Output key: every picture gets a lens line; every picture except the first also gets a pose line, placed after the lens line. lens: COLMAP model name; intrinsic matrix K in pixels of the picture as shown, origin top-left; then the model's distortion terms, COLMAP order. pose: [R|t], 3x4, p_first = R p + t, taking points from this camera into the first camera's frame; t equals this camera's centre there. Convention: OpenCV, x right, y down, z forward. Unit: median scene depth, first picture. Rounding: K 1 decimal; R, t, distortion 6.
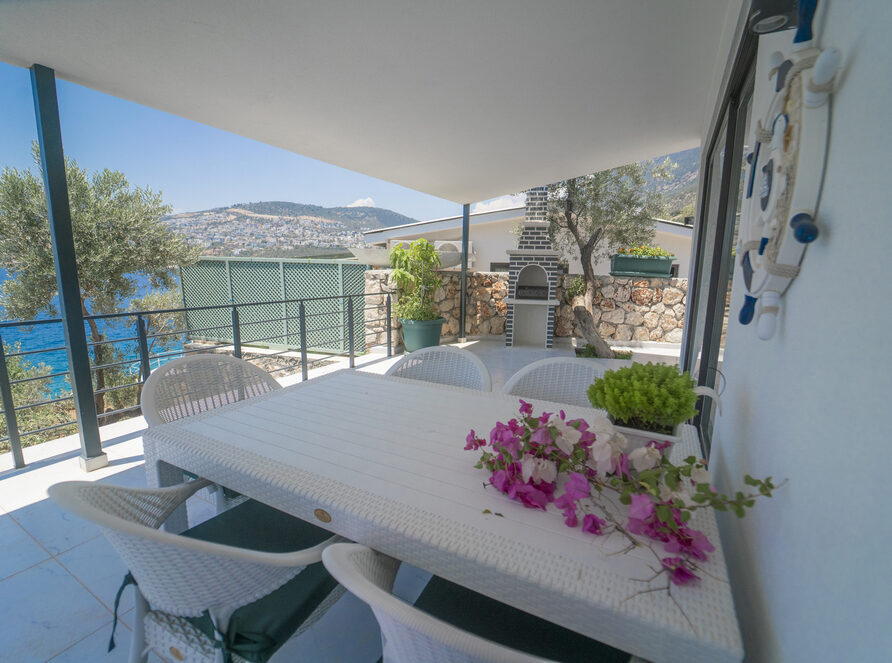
lens RADIAL K [[406.7, 0, 446.0], [0, 406.7, 331.5], [0, 0, 1]] dist [-0.000742, -0.000405]
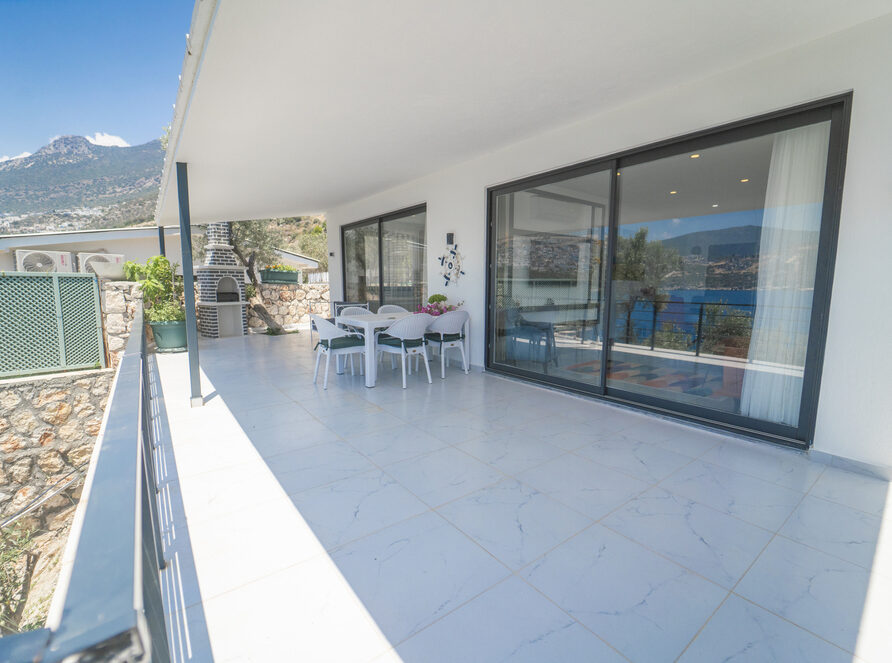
lens RADIAL K [[406.7, 0, 446.0], [0, 406.7, 331.5], [0, 0, 1]] dist [-0.000742, -0.000405]
pose [[0.405576, -0.126976, 0.905199, -0.744244], [0.152568, 0.985816, 0.069926, 0.036160], [-0.901238, 0.109744, 0.419196, -0.224147]]
